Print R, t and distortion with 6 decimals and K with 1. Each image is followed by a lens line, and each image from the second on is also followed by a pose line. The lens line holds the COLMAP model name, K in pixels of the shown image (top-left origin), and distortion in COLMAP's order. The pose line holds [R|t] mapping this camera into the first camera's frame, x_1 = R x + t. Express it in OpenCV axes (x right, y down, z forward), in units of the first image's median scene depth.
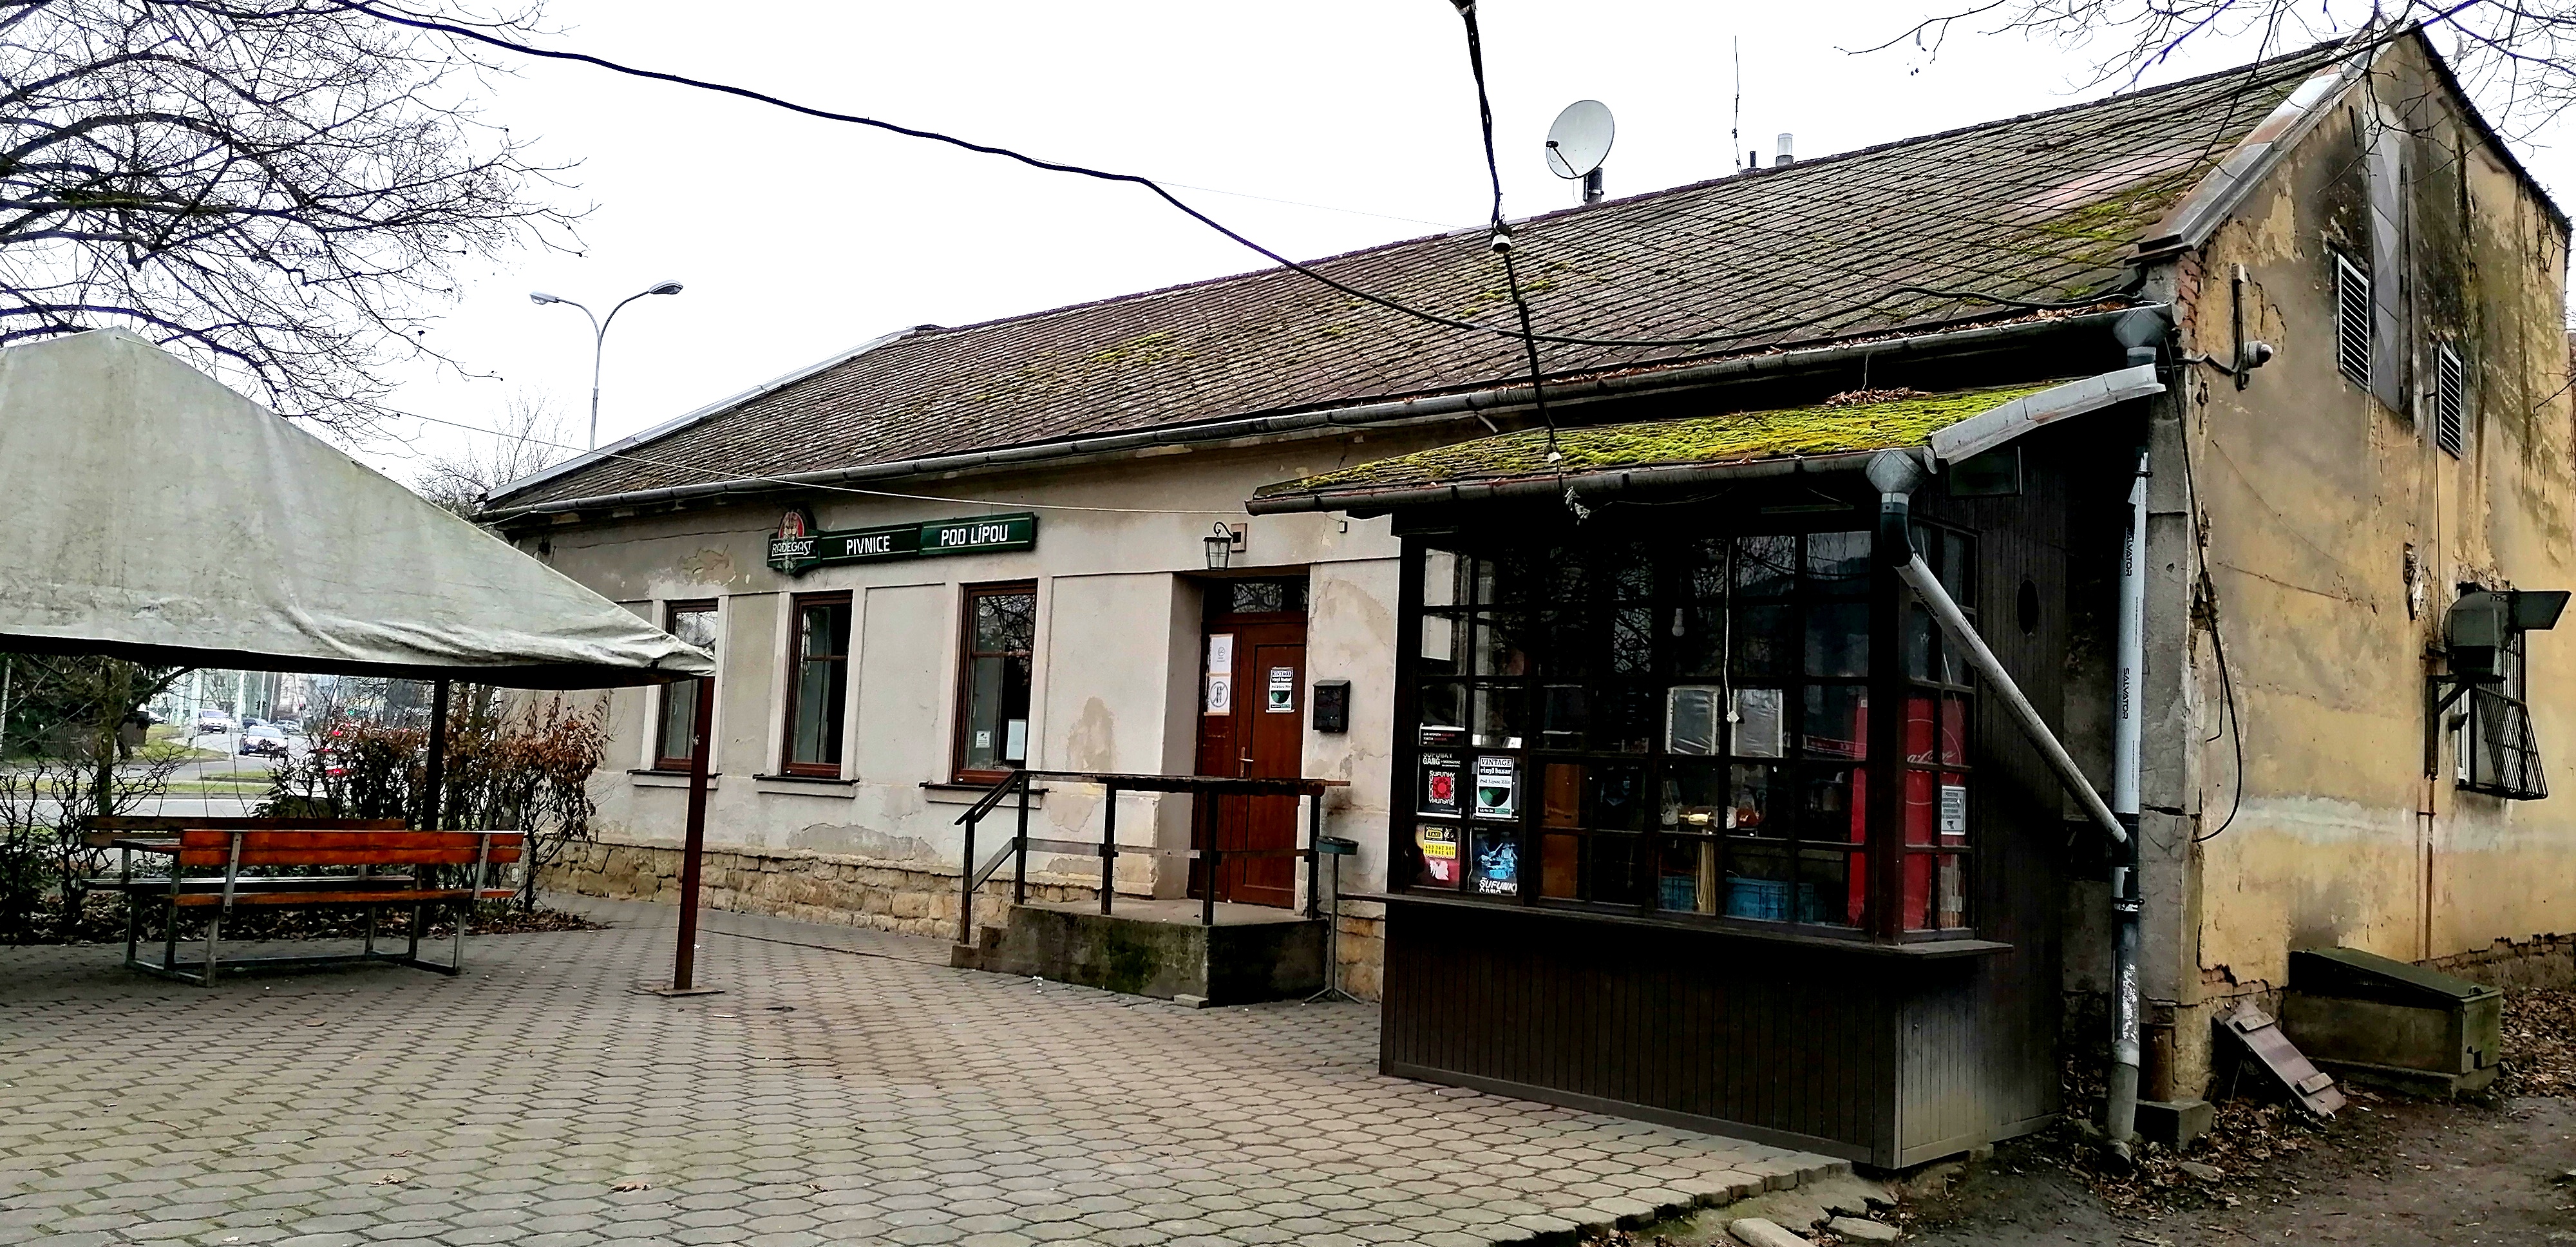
lens RADIAL K [[1943.1, 0, 1287.7], [0, 1943.1, 618.9], [0, 0, 1]] dist [0.069335, -0.005971]
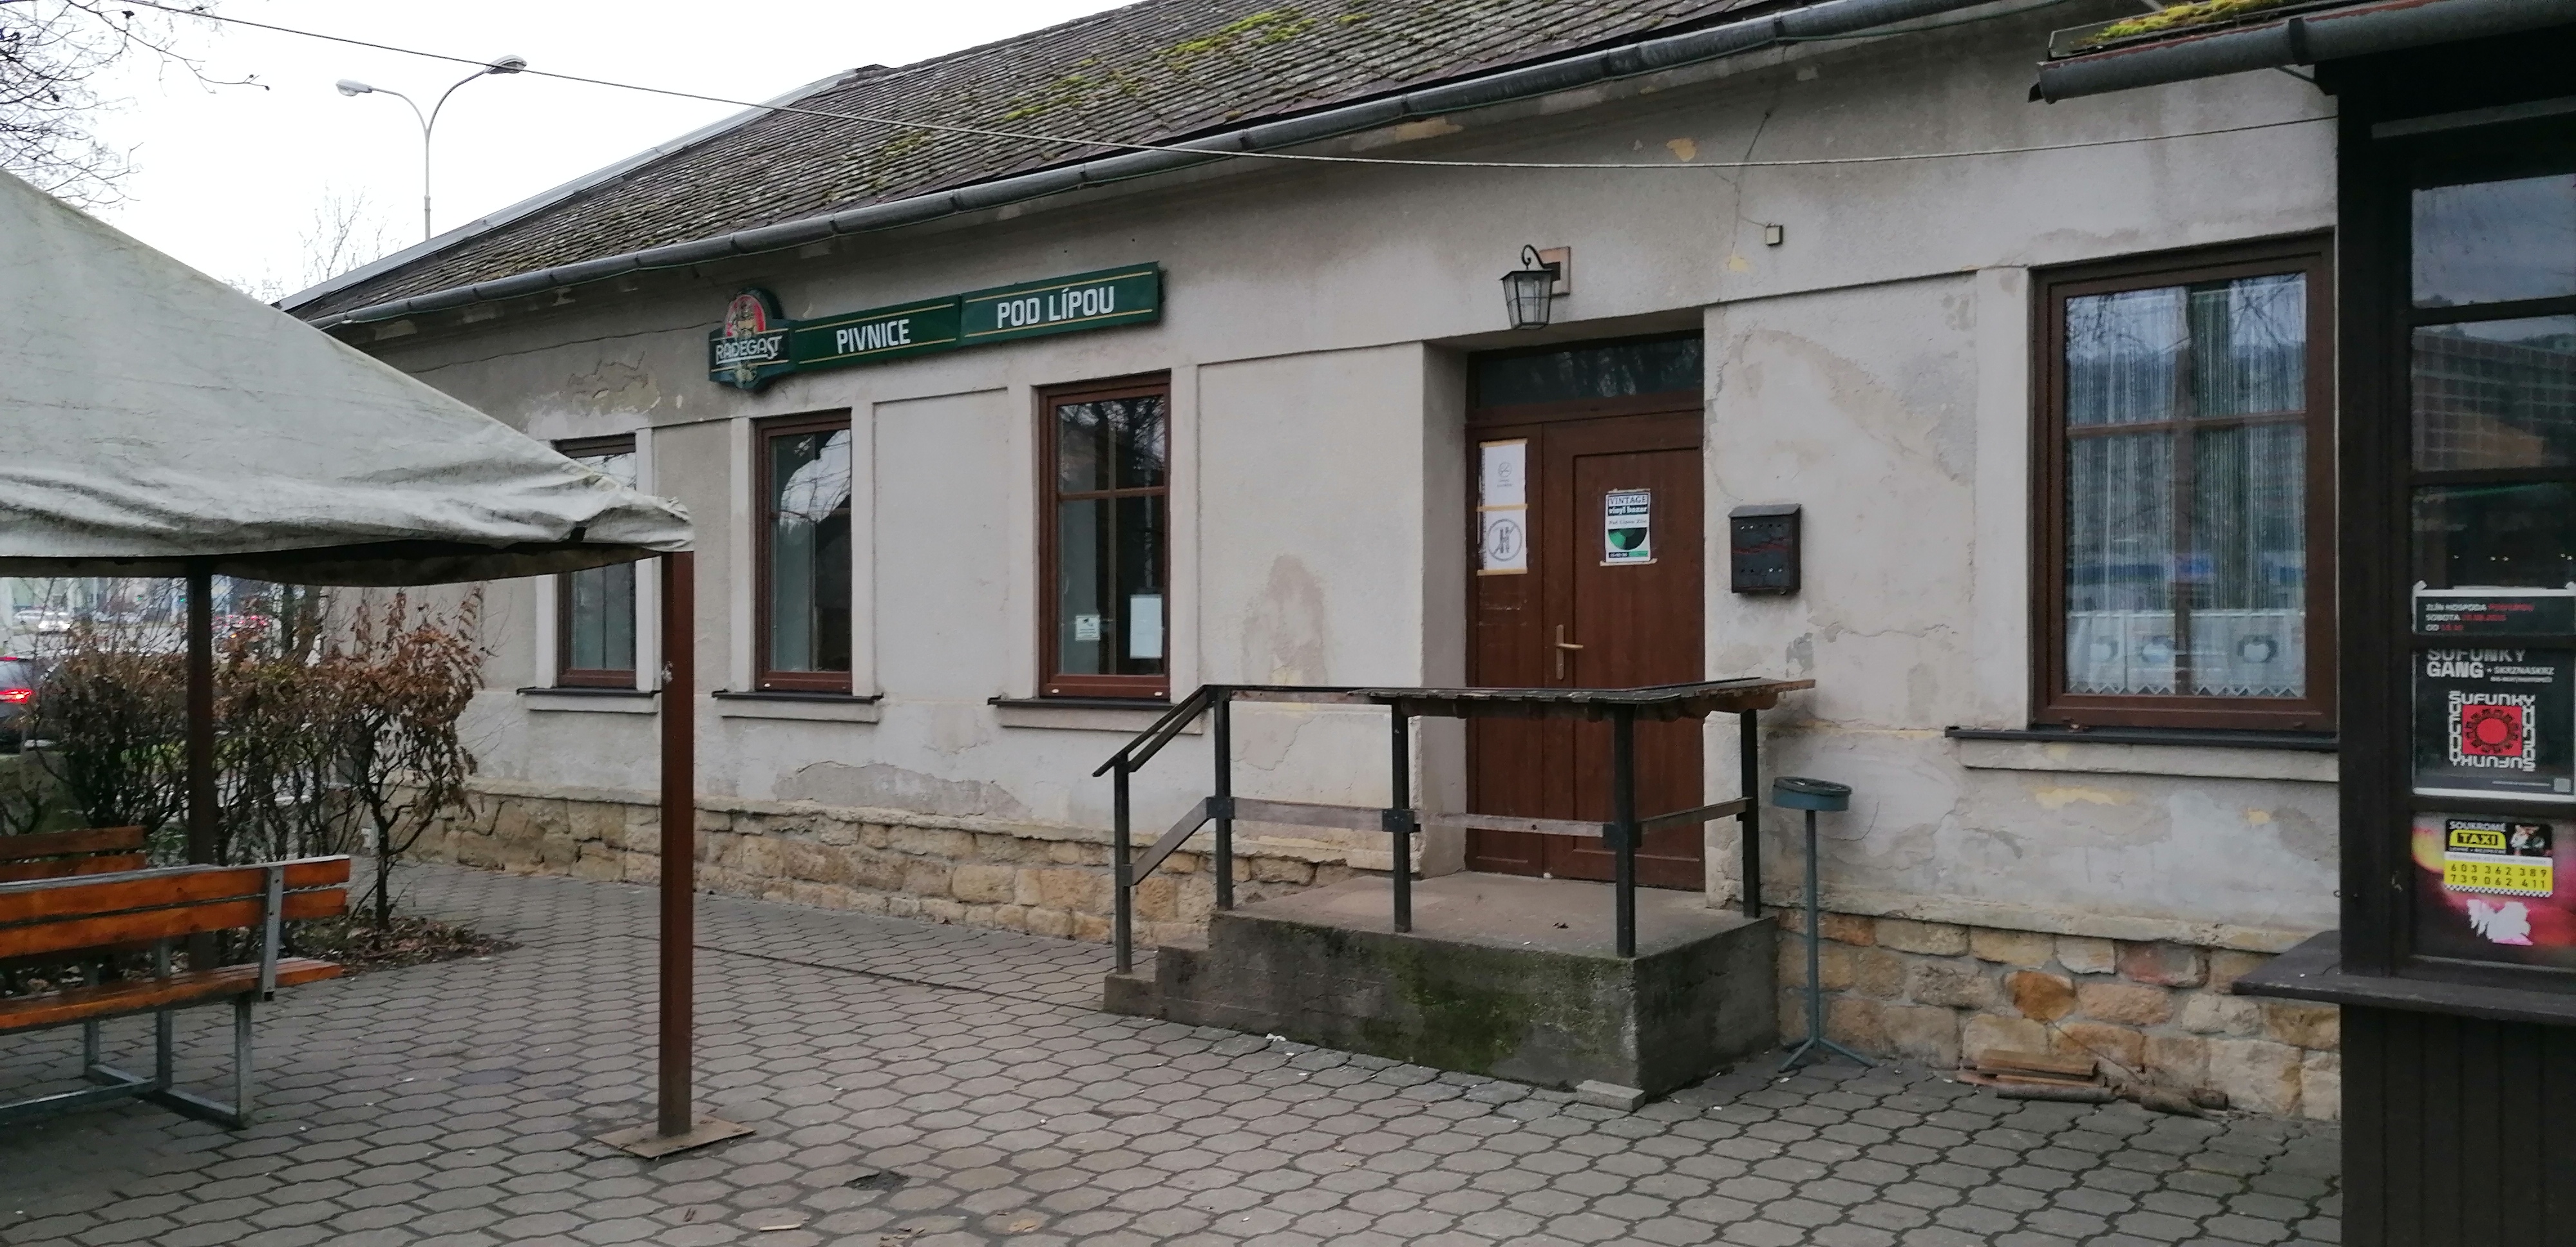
lens RADIAL K [[1943.1, 0, 1292.6], [0, 1943.1, 617.6], [0, 0, 1]] dist [0.069335, -0.005971]
pose [[0.996824, -0.051143, 0.061042, -0.139981], [0.045988, 0.995482, 0.083065, 0.009137], [-0.065014, -0.079994, 0.994673, 0.391357]]
